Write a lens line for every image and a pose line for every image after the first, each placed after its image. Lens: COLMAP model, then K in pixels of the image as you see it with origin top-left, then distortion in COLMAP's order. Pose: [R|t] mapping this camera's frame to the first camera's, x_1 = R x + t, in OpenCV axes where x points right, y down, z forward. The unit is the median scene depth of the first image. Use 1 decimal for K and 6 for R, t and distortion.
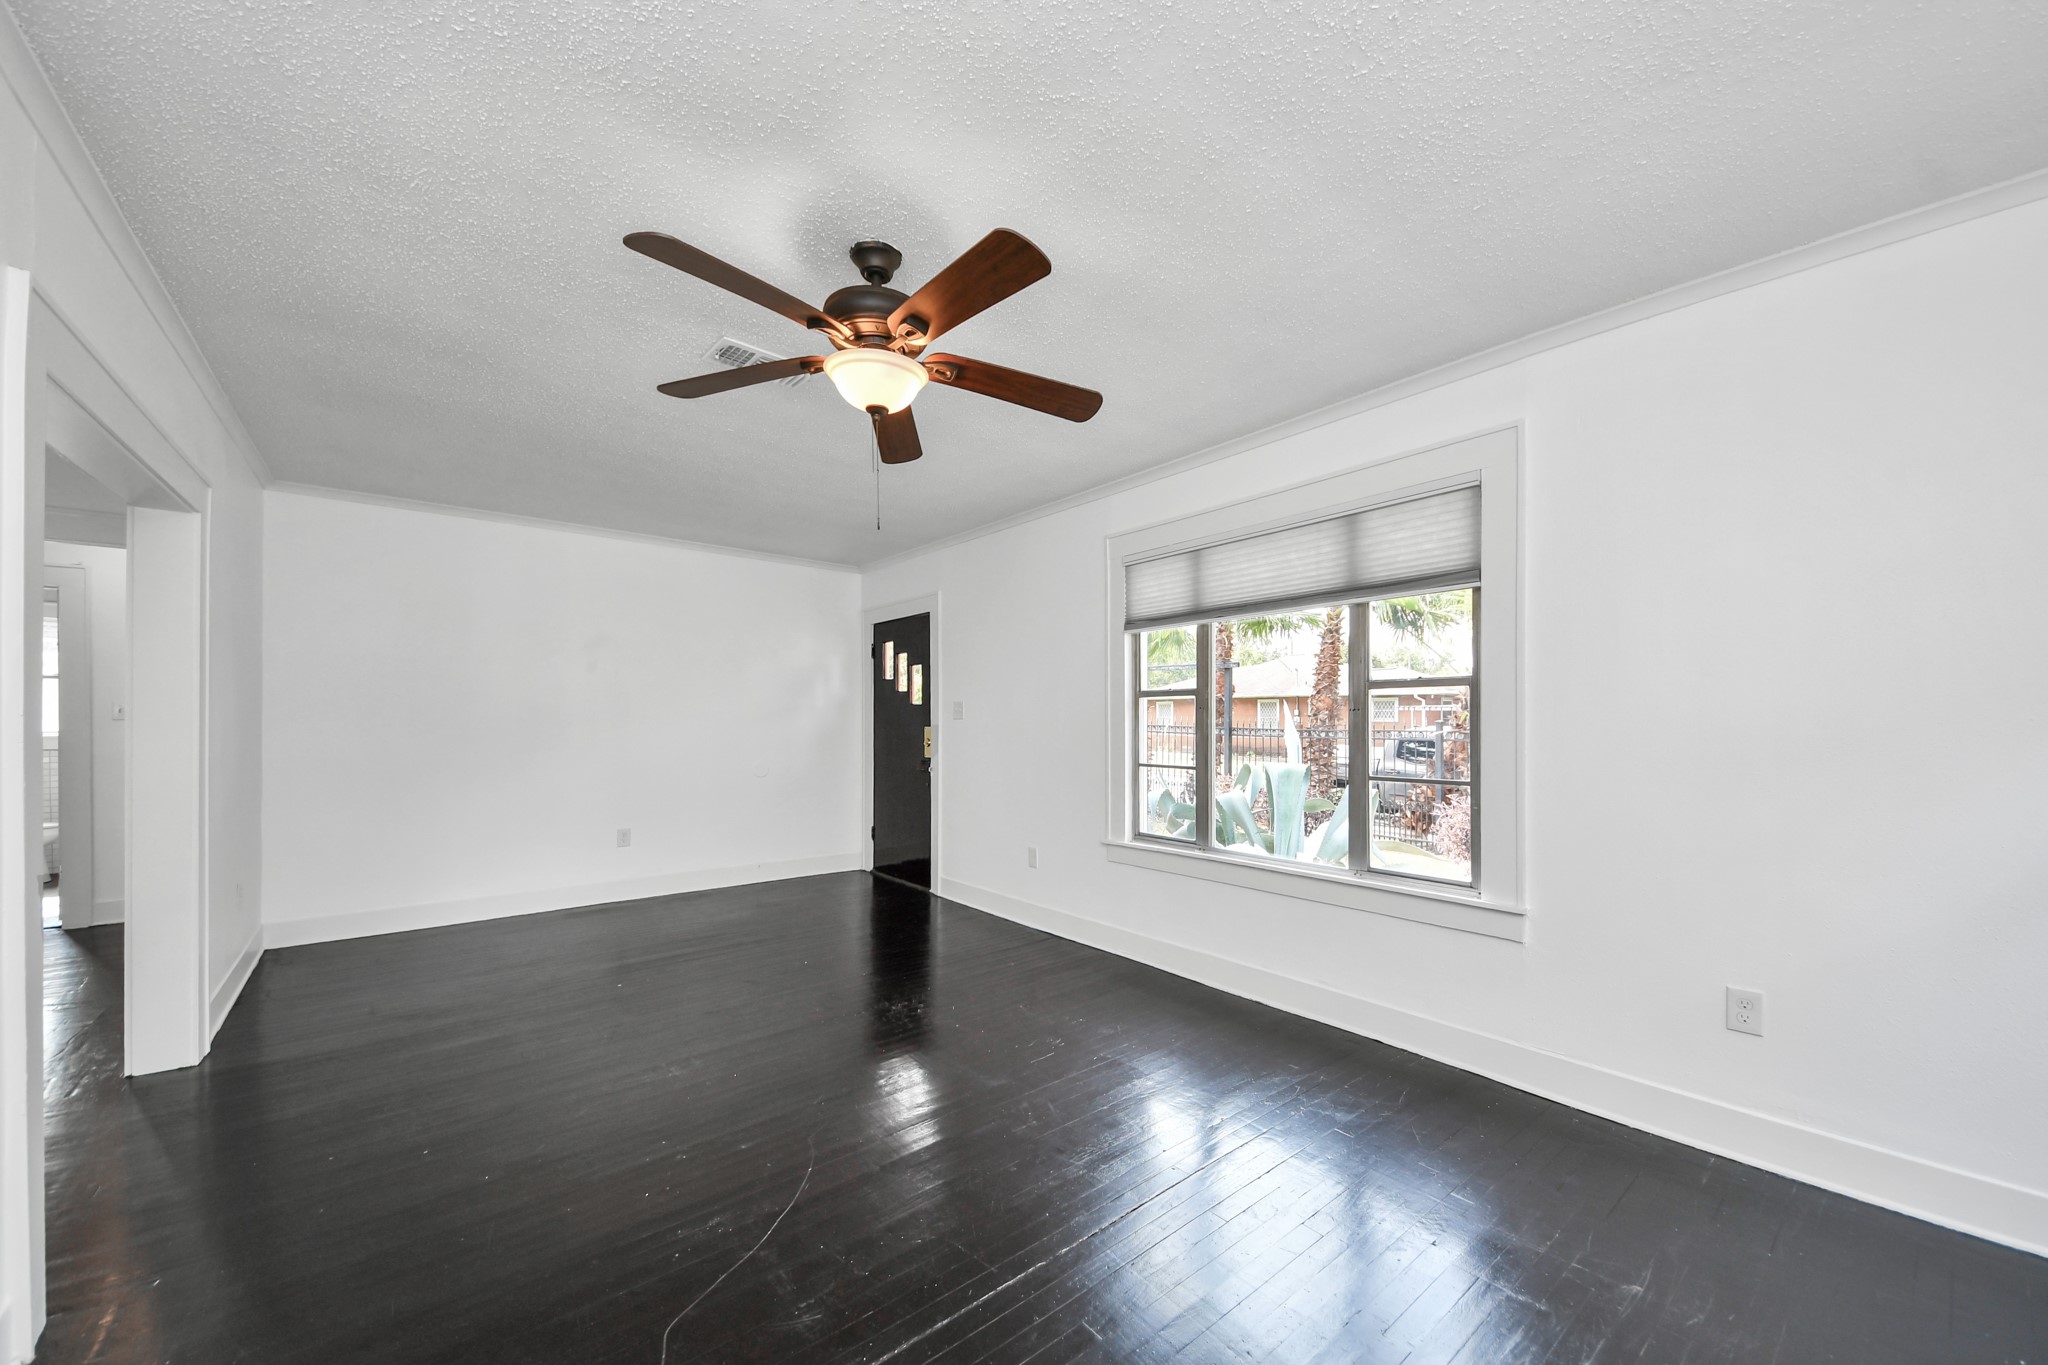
lens RADIAL K [[746.7, 0, 1025.9], [0, 746.7, 711.1], [0, 0, 1]] dist [0.030317, -0.000124]
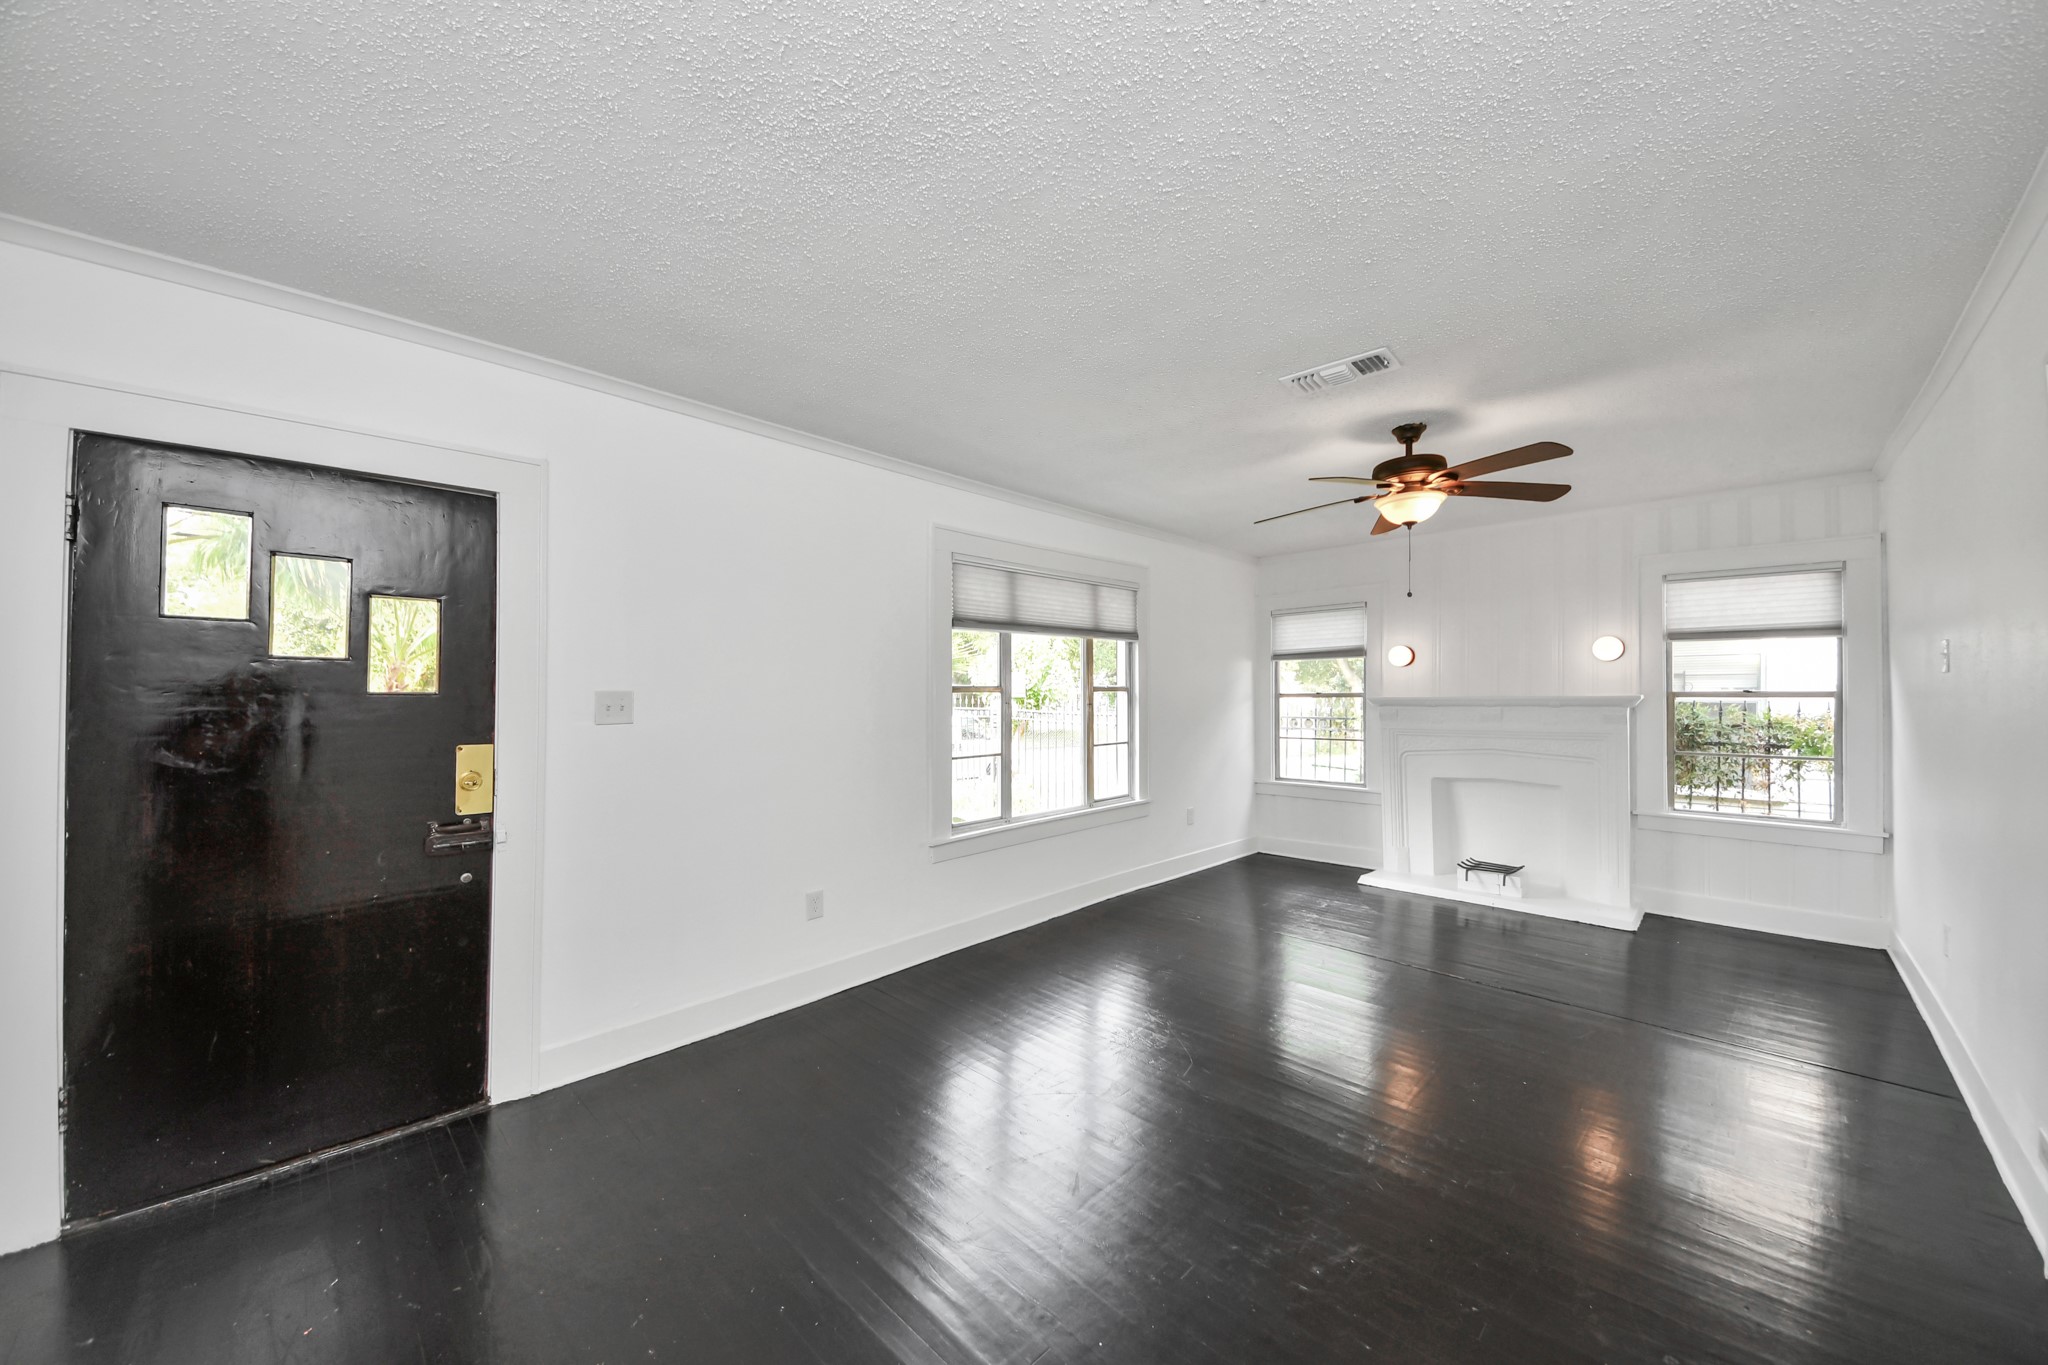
lens RADIAL K [[733.2, 0, 1032.4], [0, 733.2, 694.0], [0, 0, 1]] dist [-0.000152, -0.000056]
pose [[-0.122389, 0.011609, 0.992414, -0.919623], [0.000611, 0.999932, -0.011622, -0.005362], [-0.992482, -0.000816, -0.122388, 1.087529]]
